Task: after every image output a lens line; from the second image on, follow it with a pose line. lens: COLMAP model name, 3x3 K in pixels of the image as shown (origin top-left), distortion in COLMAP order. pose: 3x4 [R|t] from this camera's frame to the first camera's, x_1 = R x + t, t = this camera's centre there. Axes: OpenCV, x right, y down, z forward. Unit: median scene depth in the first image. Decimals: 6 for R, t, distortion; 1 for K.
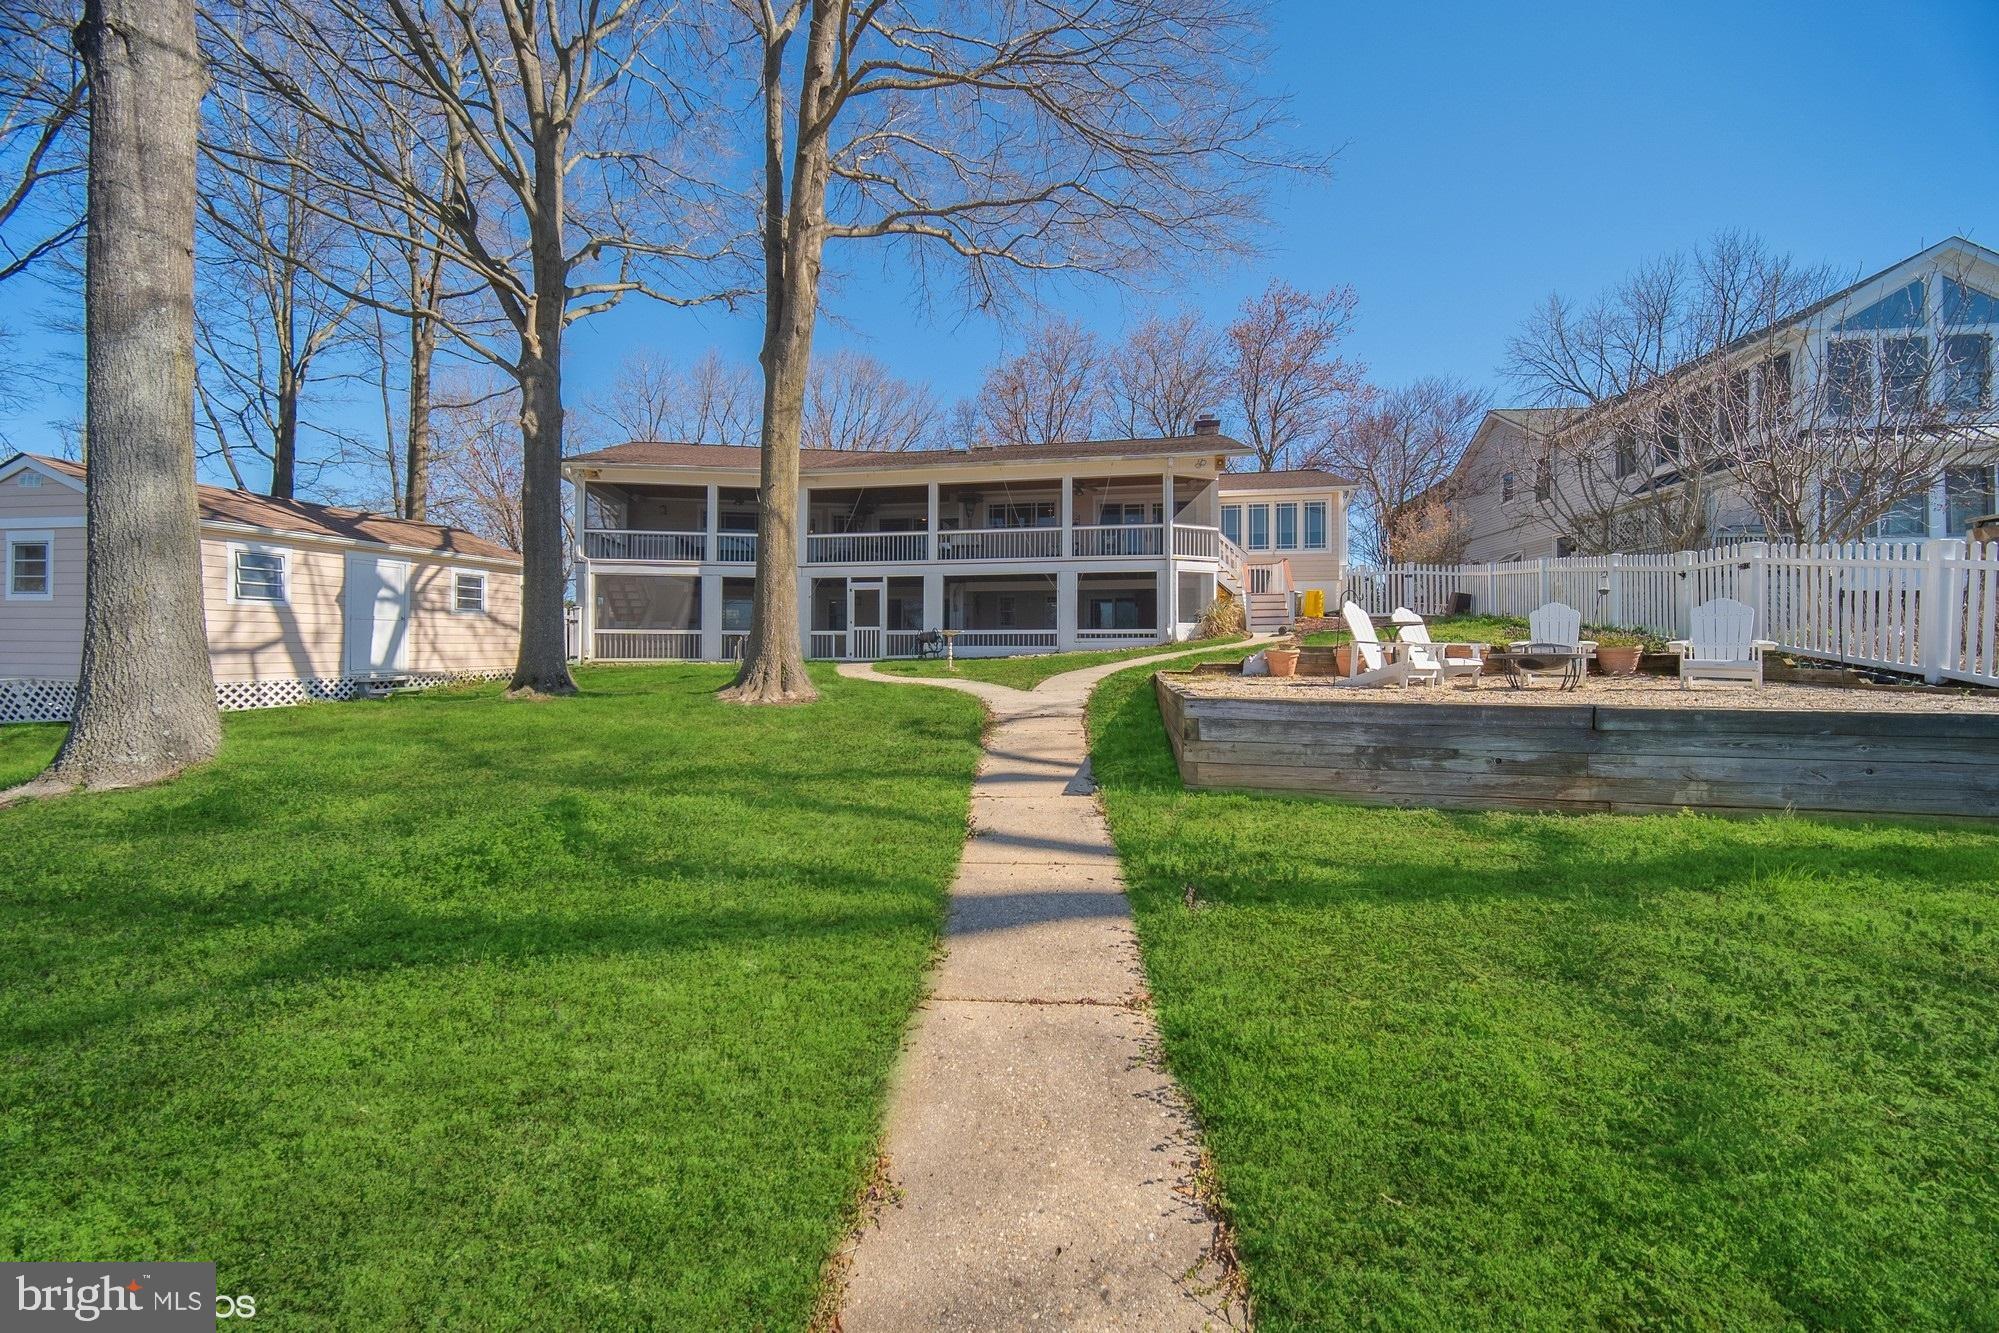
lens RADIAL K [[753.2, 0, 1011.0], [0, 753.2, 680.4], [0, 0, 1]] dist [0.005370, -0.000382]
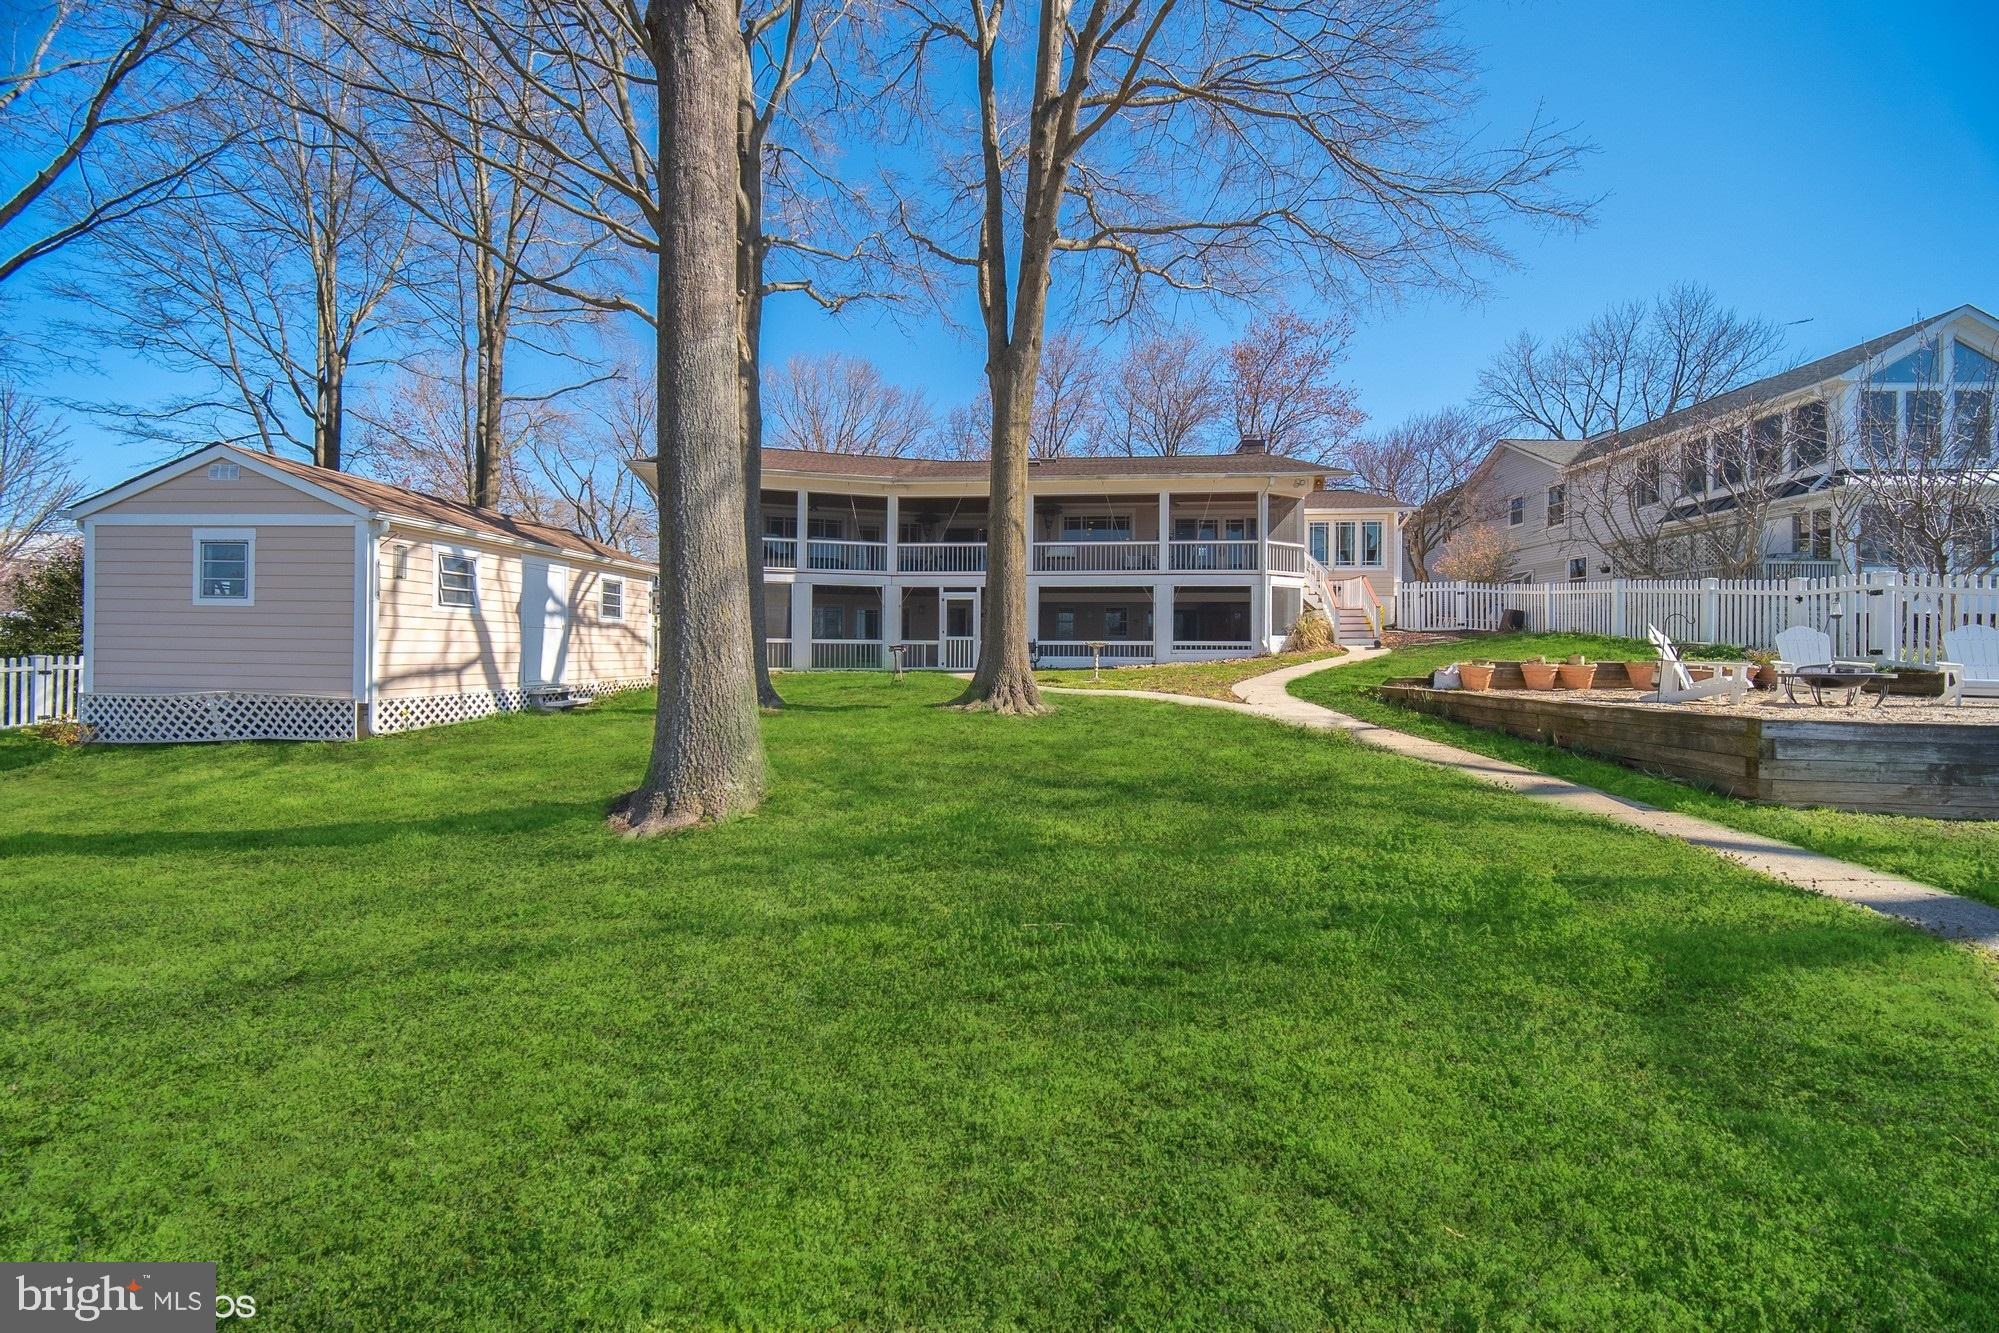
lens RADIAL K [[745.5, 0, 997.7], [0, 745.5, 692.0], [0, 0, 1]] dist [0.003592, 0.000289]
pose [[0.995206, 0.001204, 0.097789, -0.255297], [-0.001933, 0.999971, 0.007364, -0.005849], [-0.097778, -0.007518, 0.995180, 0.012528]]
